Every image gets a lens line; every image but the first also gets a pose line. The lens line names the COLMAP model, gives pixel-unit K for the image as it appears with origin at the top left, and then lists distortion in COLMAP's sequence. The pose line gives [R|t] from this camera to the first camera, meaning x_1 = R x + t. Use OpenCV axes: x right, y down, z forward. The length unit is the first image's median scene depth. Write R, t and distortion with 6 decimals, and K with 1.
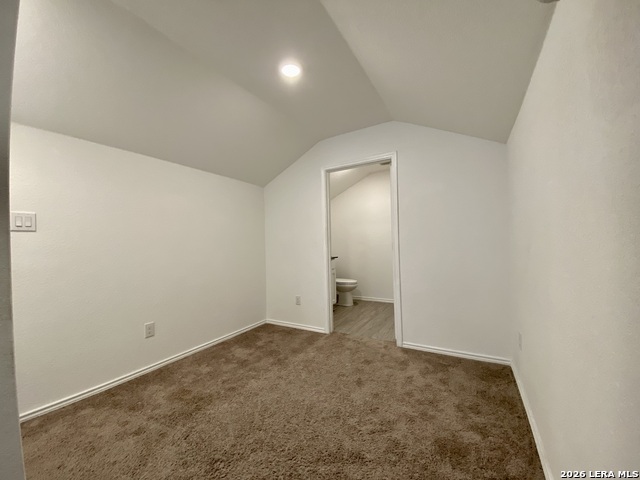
lens RADIAL K [[260.8, 0, 316.6], [0, 260.8, 238.2], [0, 0, 1]] dist [0.003851, -0.001310]
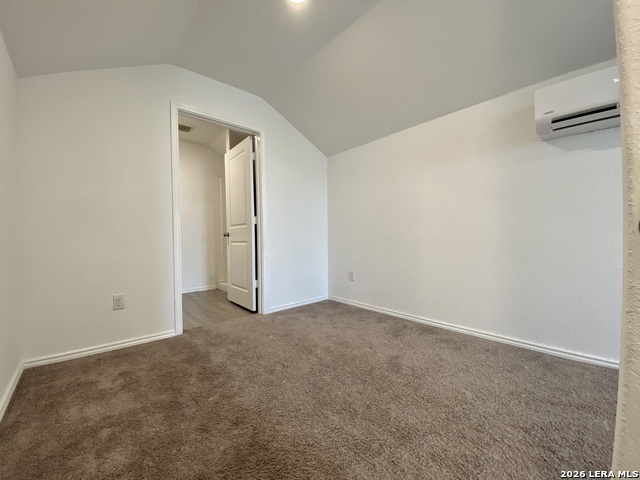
lens RADIAL K [[260.8, 0, 314.2], [0, 260.8, 239.7], [0, 0, 1]] dist [0.003851, -0.001310]
pose [[0.352603, 0.002879, 0.935769, -0.538892], [0.013608, 0.999874, -0.008204, 0.122339], [-0.935674, 0.015627, 0.352519, 0.423010]]
